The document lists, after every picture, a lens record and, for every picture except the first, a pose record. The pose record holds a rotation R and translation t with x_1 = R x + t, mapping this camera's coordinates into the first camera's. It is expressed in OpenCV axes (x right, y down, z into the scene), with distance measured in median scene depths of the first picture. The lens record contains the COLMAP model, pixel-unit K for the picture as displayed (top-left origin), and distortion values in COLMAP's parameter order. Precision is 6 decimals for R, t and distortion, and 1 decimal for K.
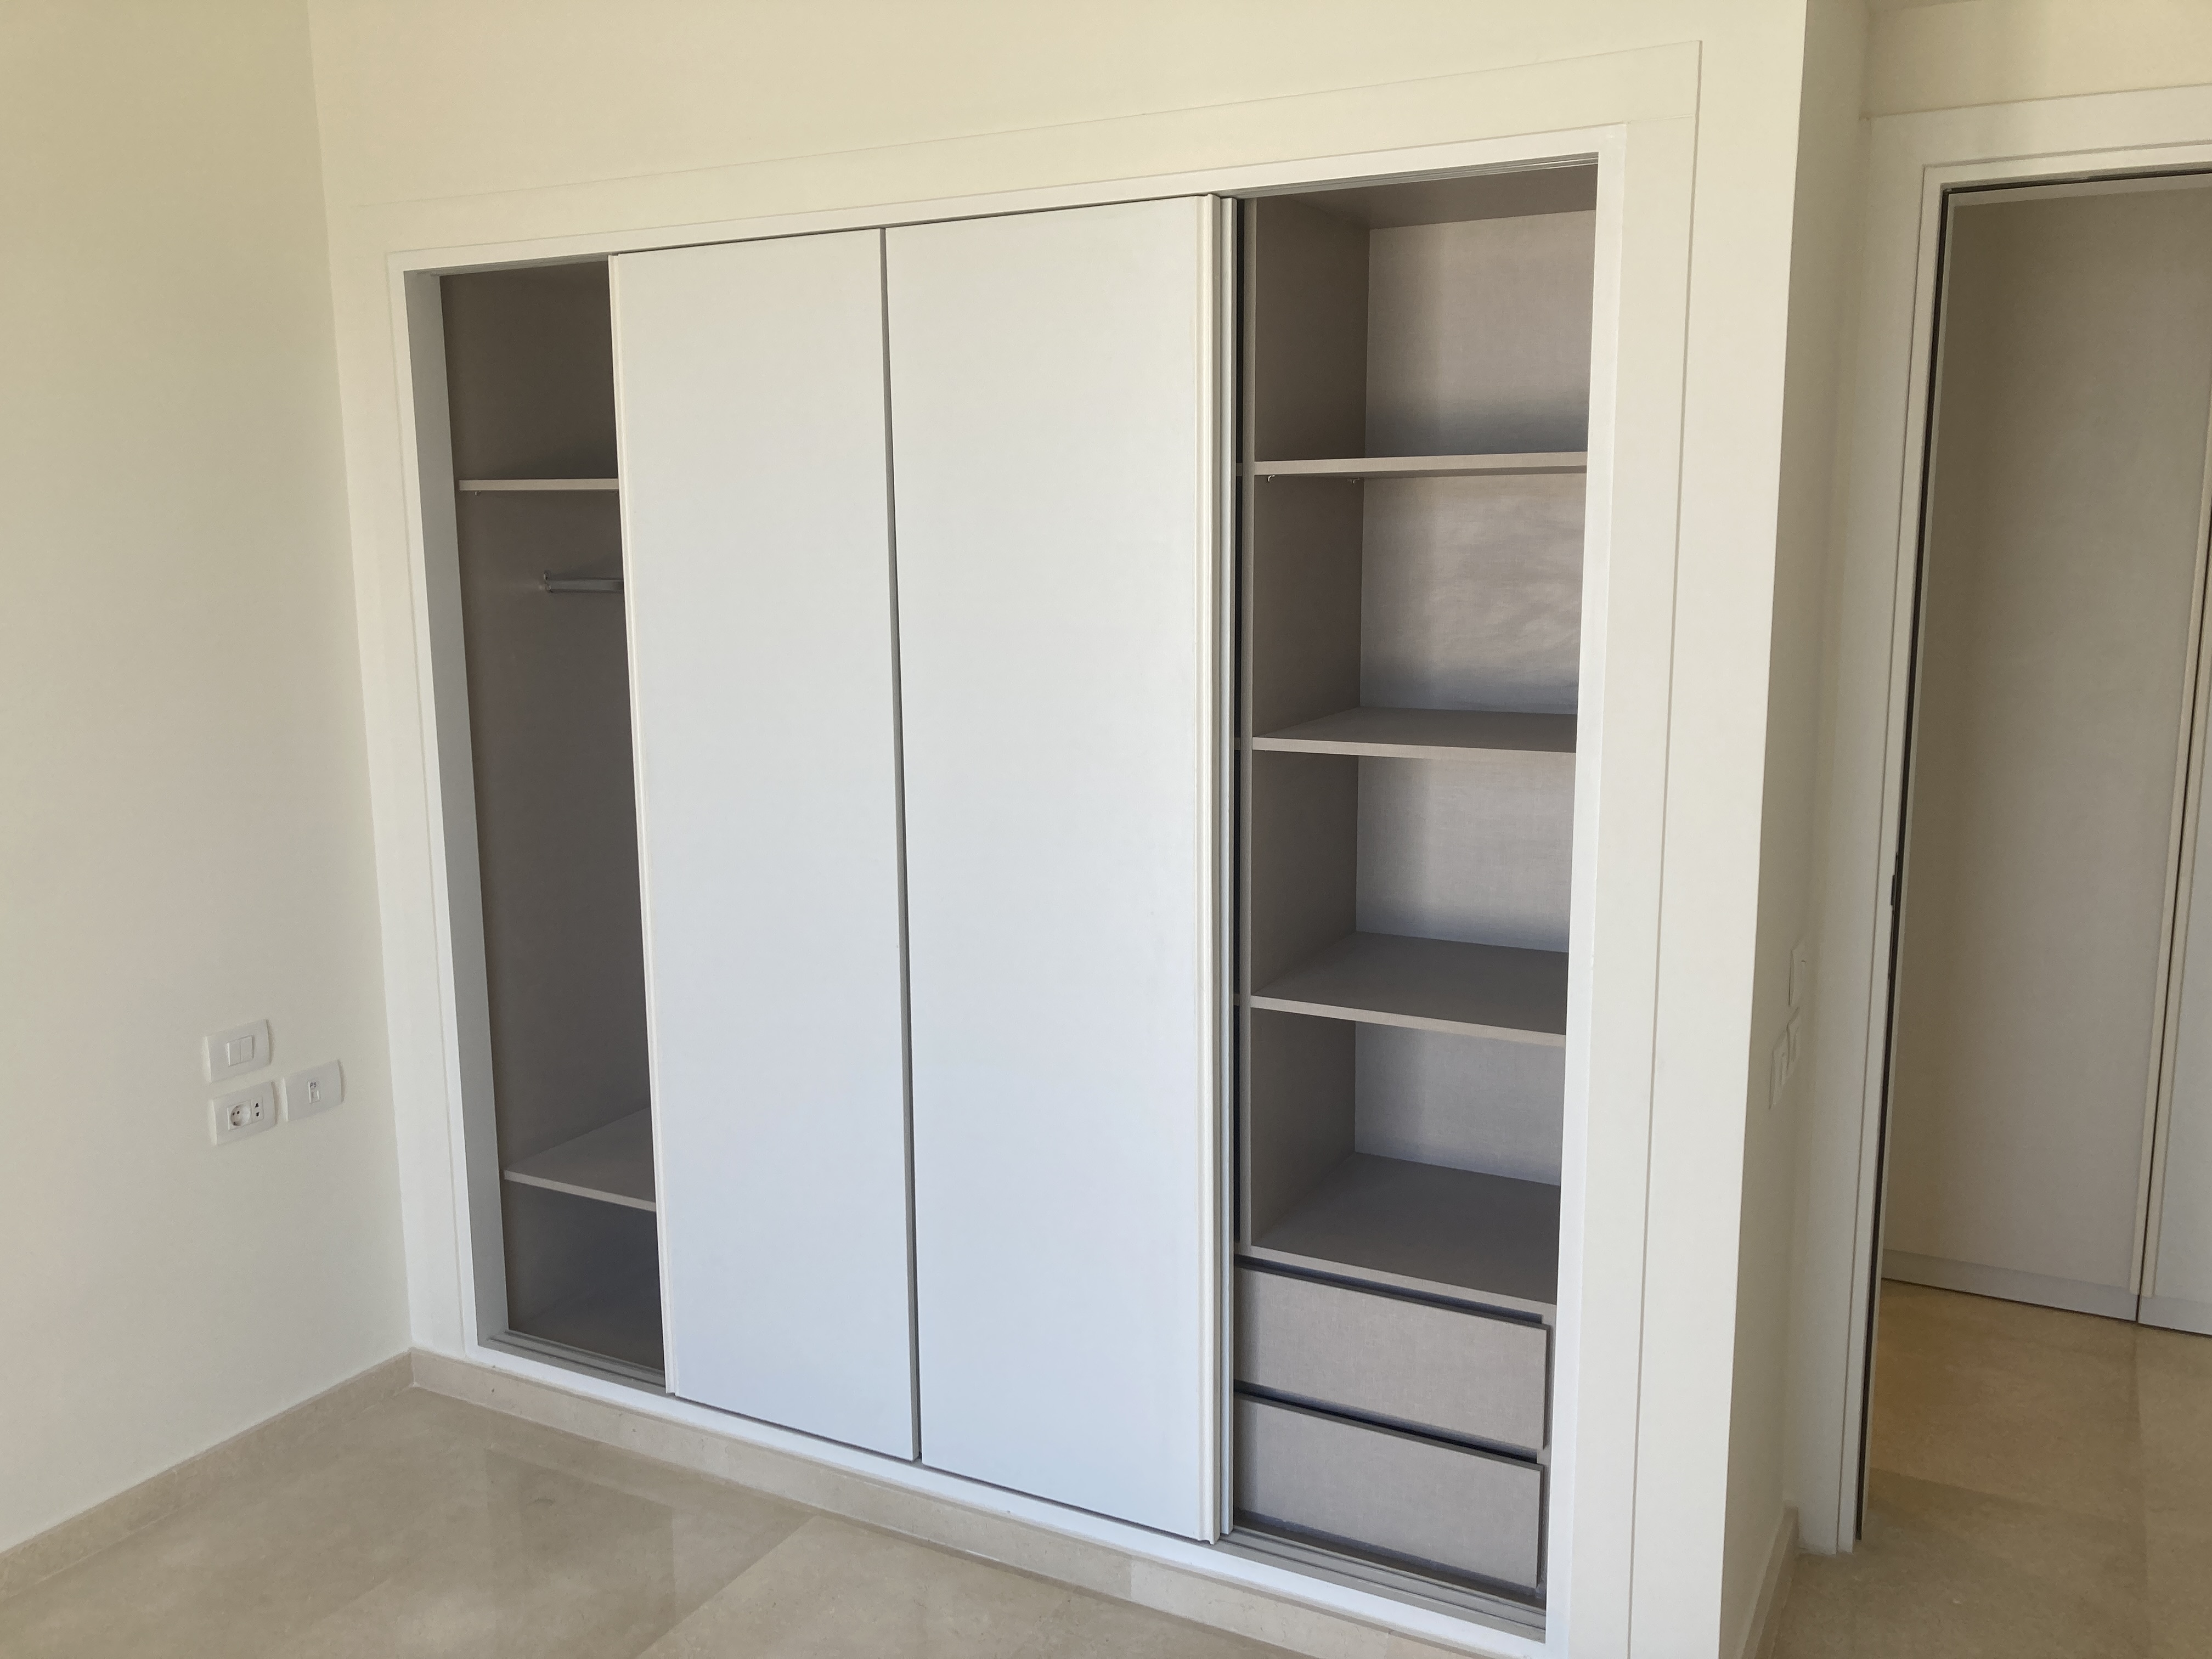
lens RADIAL K [[1818.5, 0, 1108.7], [0, 1818.5, 825.8], [0, 0, 1]] dist [0.037920, -0.028059]
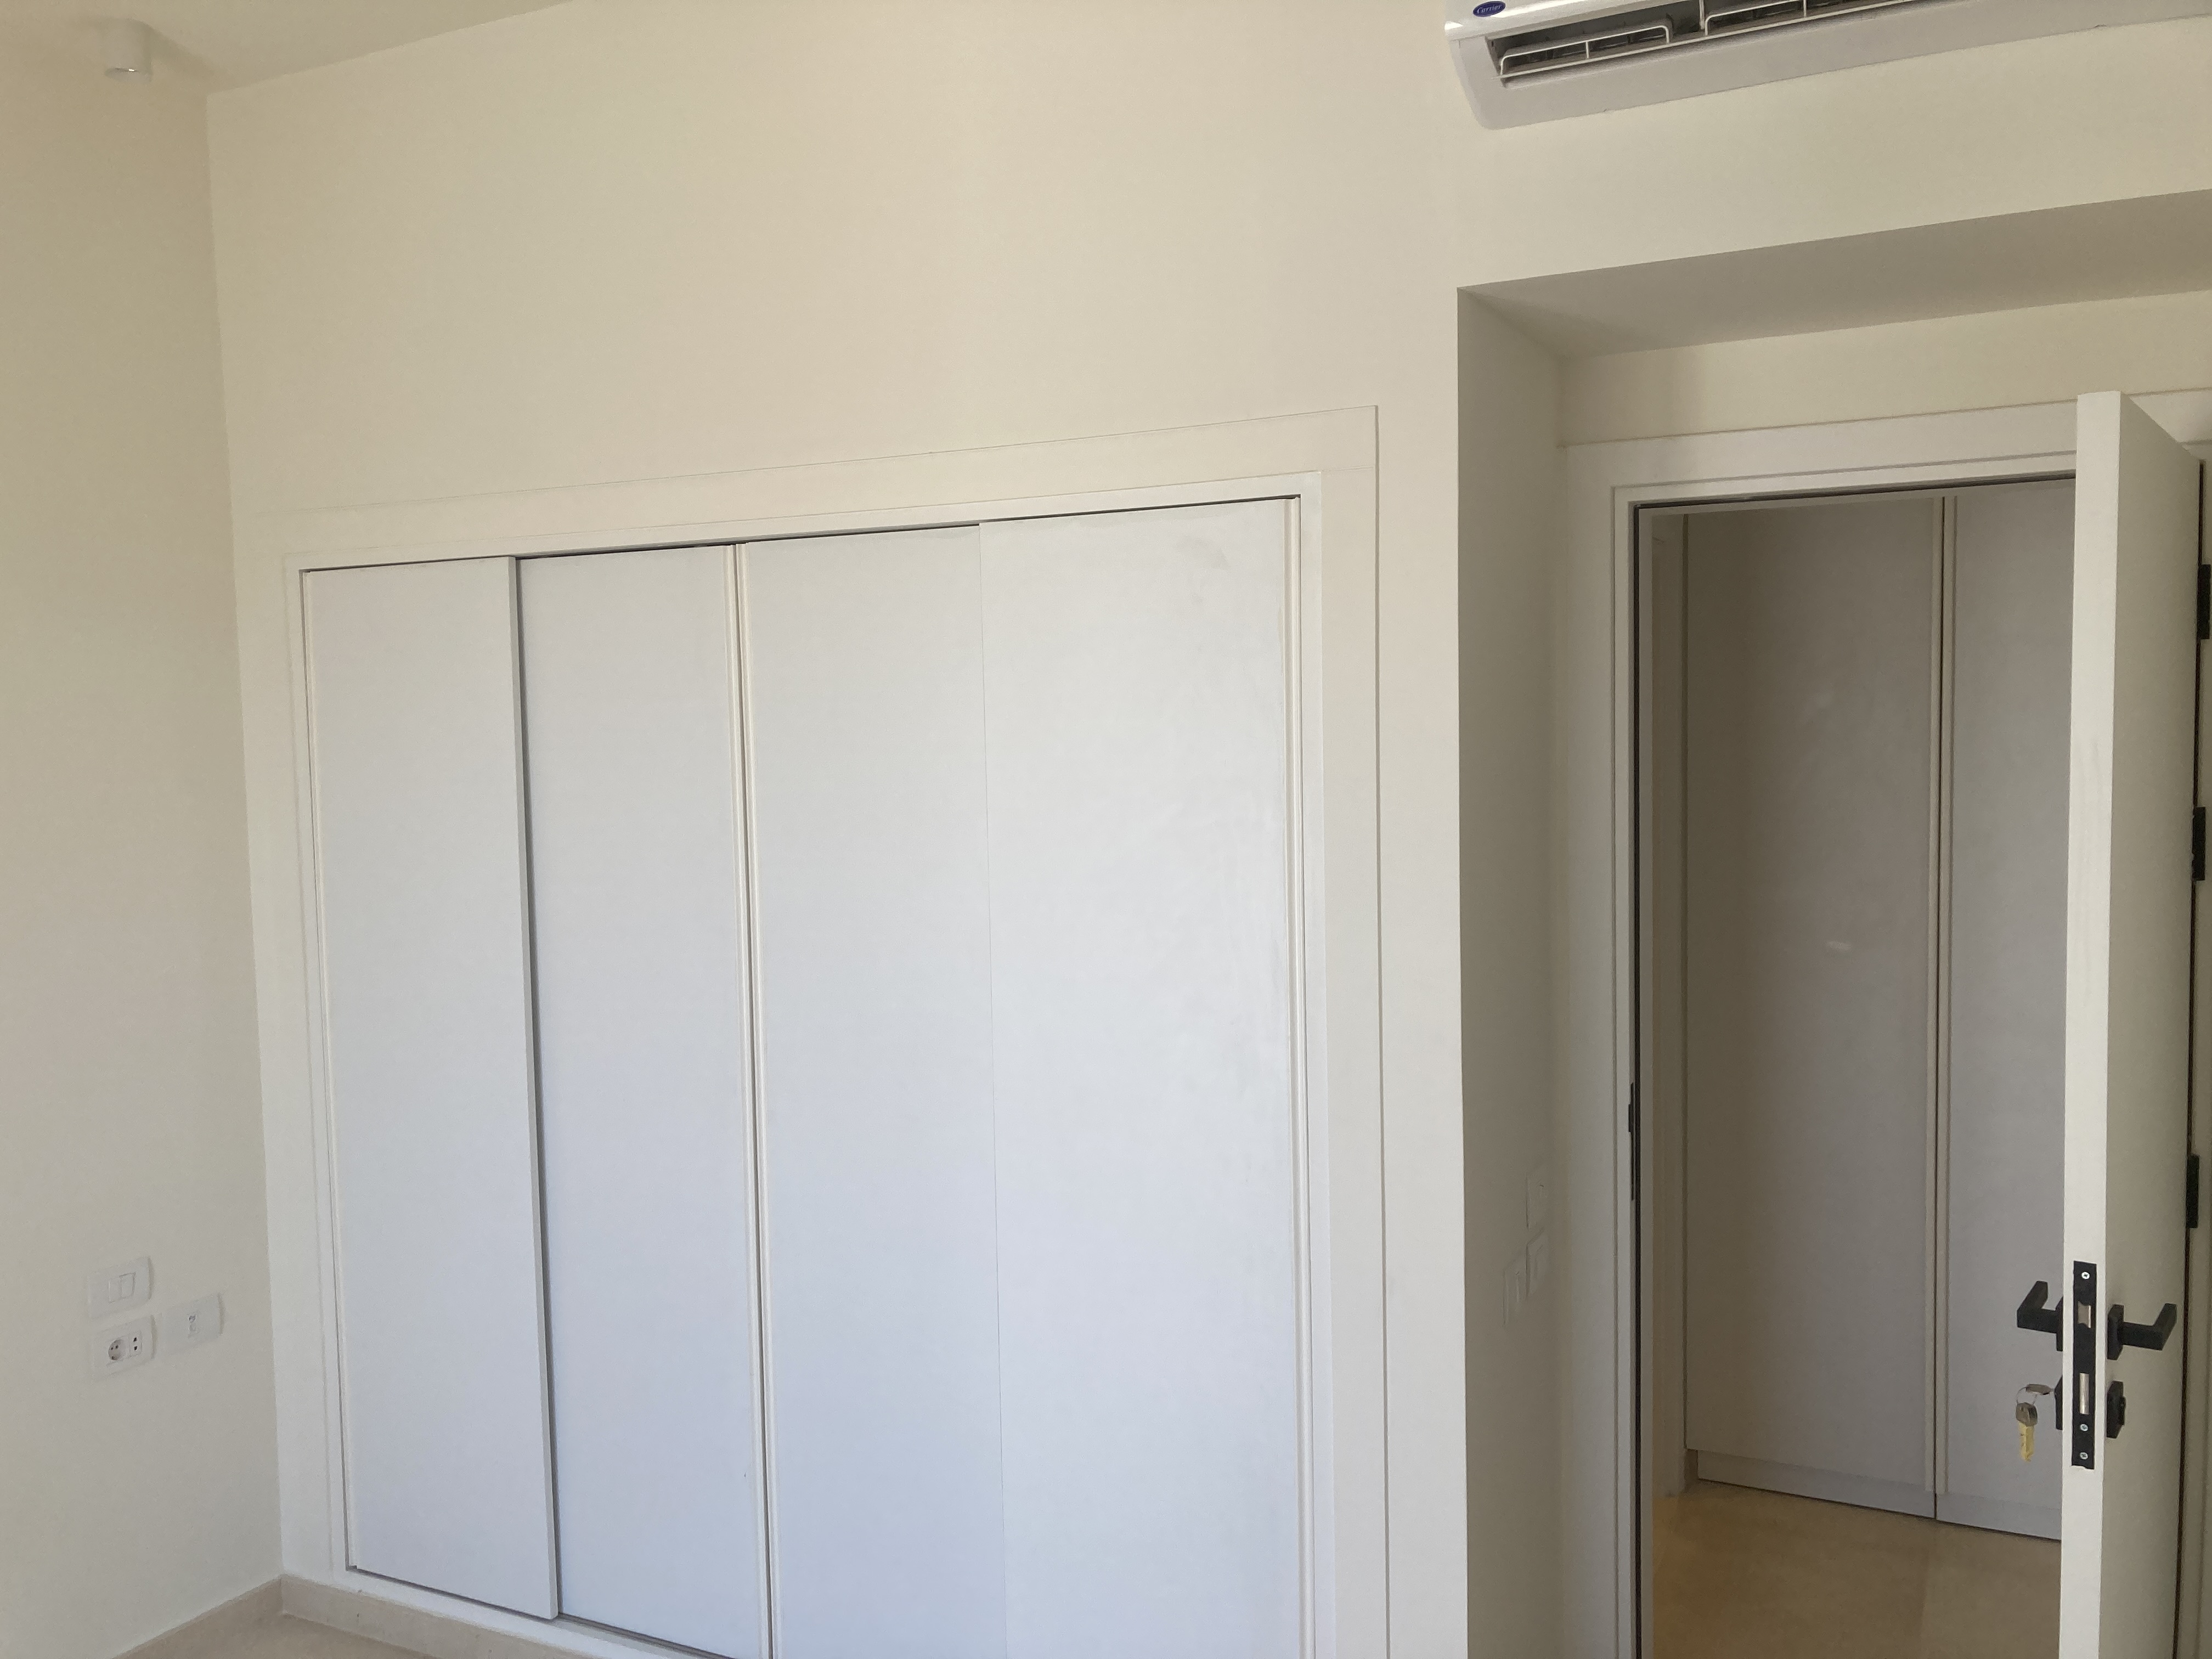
lens RADIAL K [[1818.5, 0, 1103.3], [0, 1818.5, 833.2], [0, 0, 1]] dist [0.037920, -0.028059]
pose [[0.999829, -0.011280, 0.014633, 0.080678], [0.012688, 0.994909, -0.099979, -0.024793], [-0.013431, 0.100147, 0.994882, -0.090623]]
